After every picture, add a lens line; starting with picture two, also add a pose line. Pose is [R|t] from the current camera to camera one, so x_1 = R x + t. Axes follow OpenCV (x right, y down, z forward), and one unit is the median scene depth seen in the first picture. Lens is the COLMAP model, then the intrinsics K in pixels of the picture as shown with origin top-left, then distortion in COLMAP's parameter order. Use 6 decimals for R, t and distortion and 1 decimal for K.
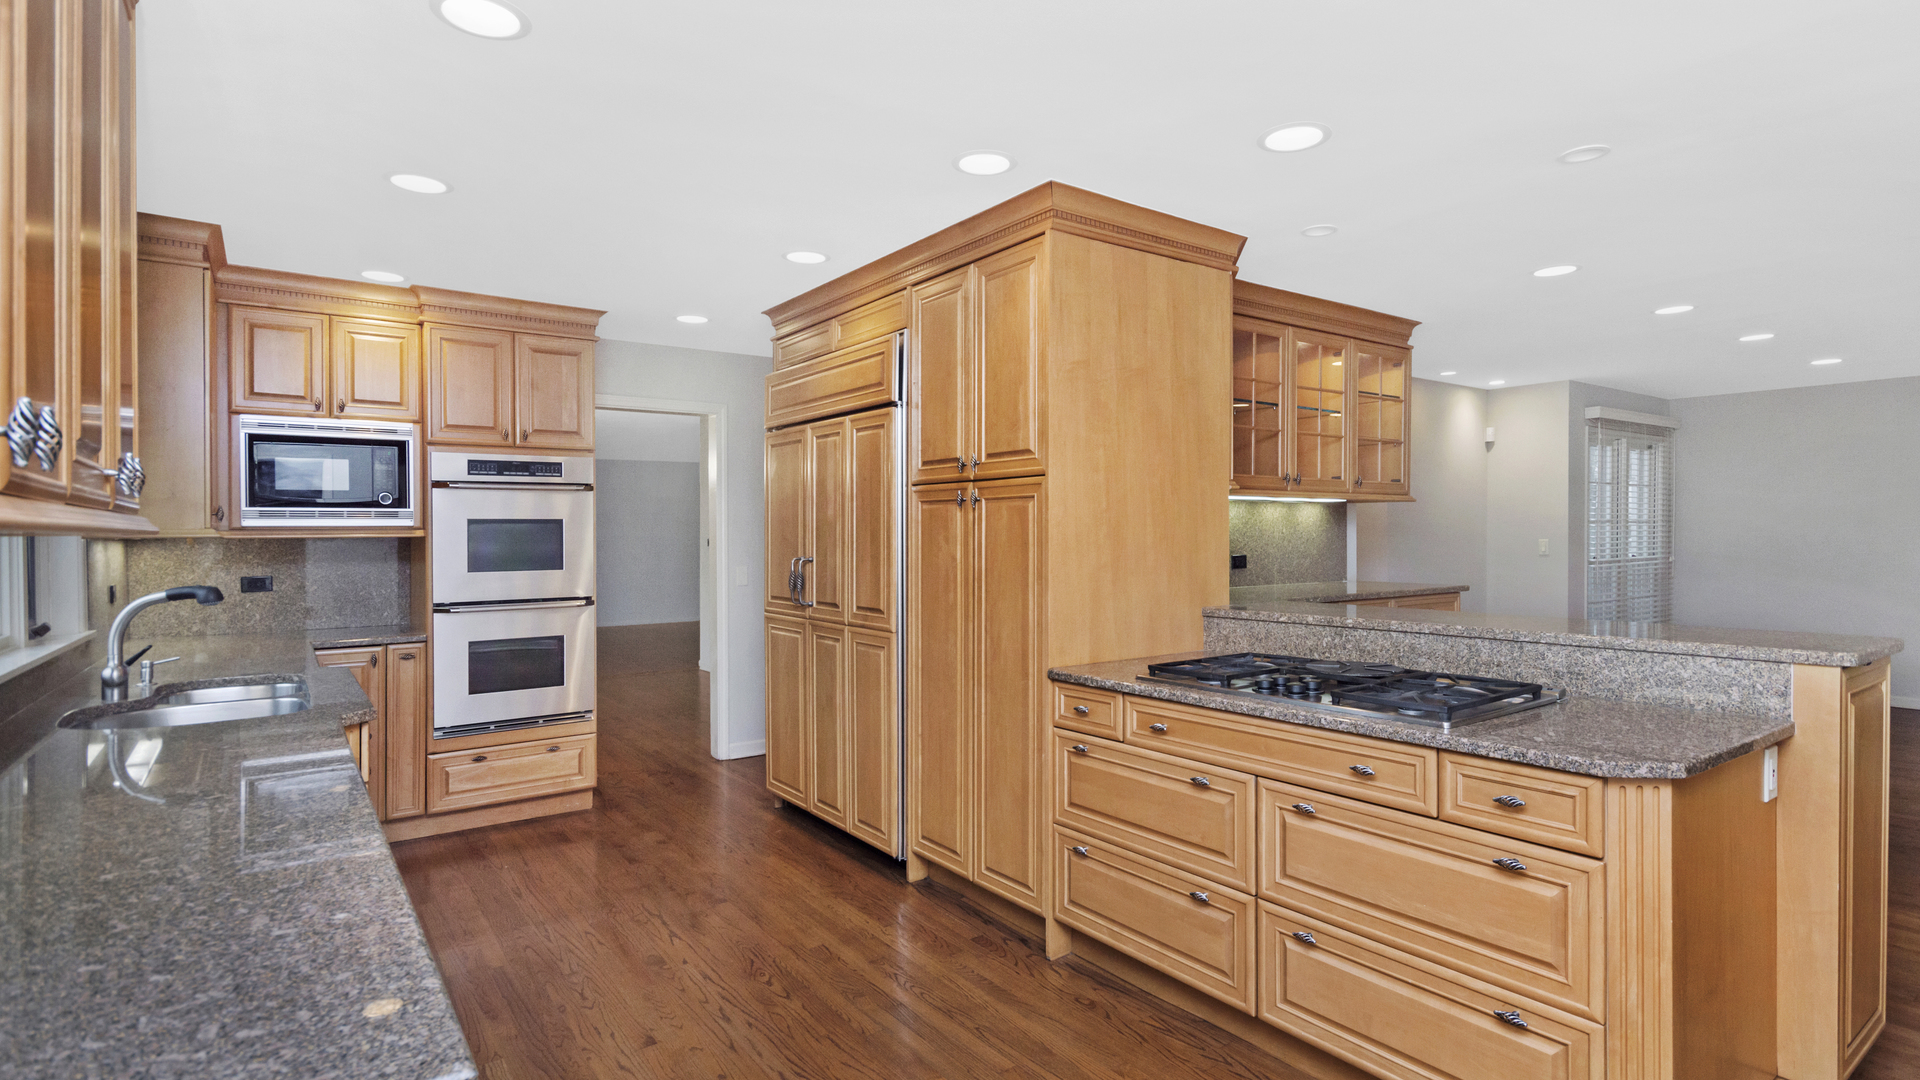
lens RADIAL K [[955.9, 0, 956.0], [0, 955.9, 534.7], [0, 0, 1]] dist [-0.002176, 0.000099]
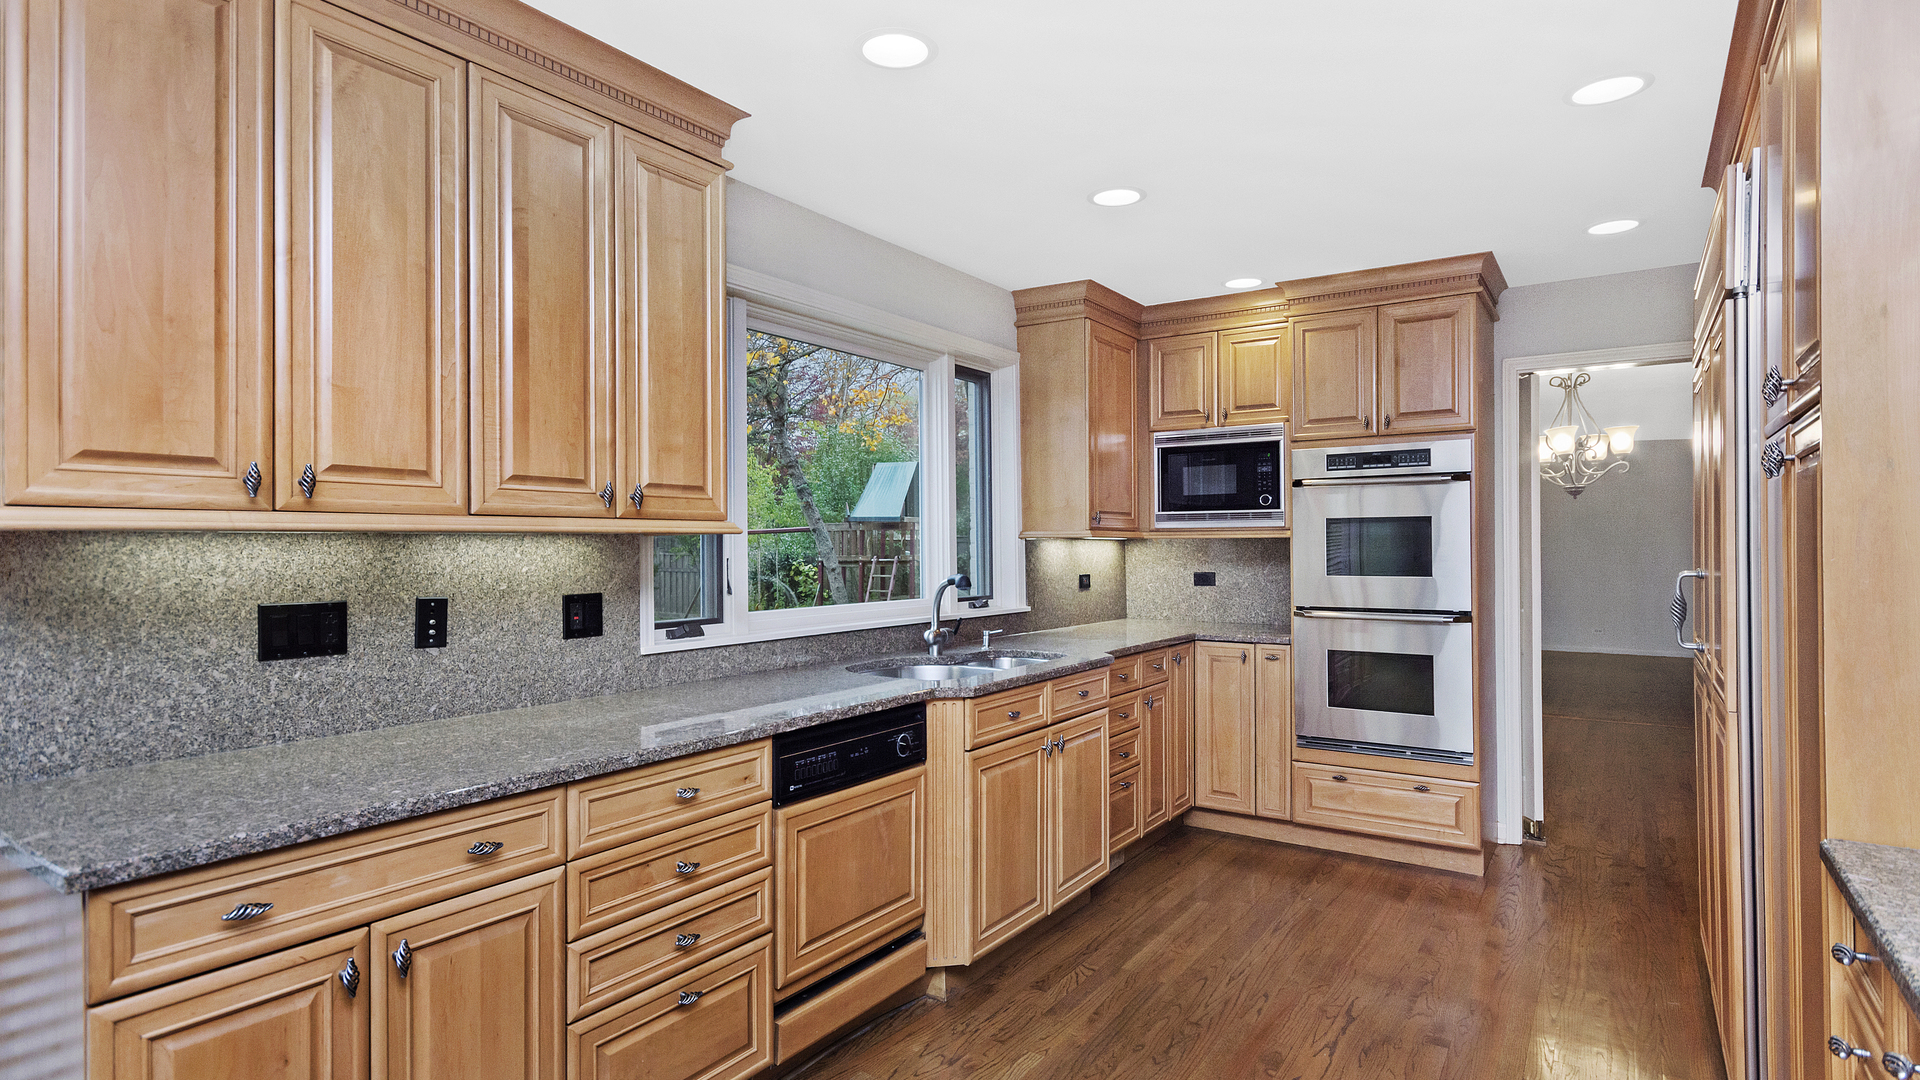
lens RADIAL K [[955.9, 0, 956.3], [0, 955.9, 542.7], [0, 0, 1]] dist [-0.002176, 0.000099]
pose [[0.324173, 0.003910, -0.945990, 0.252706], [-0.000185, 0.999992, 0.004070, 0.003626], [0.945998, -0.001145, 0.324171, 0.348219]]
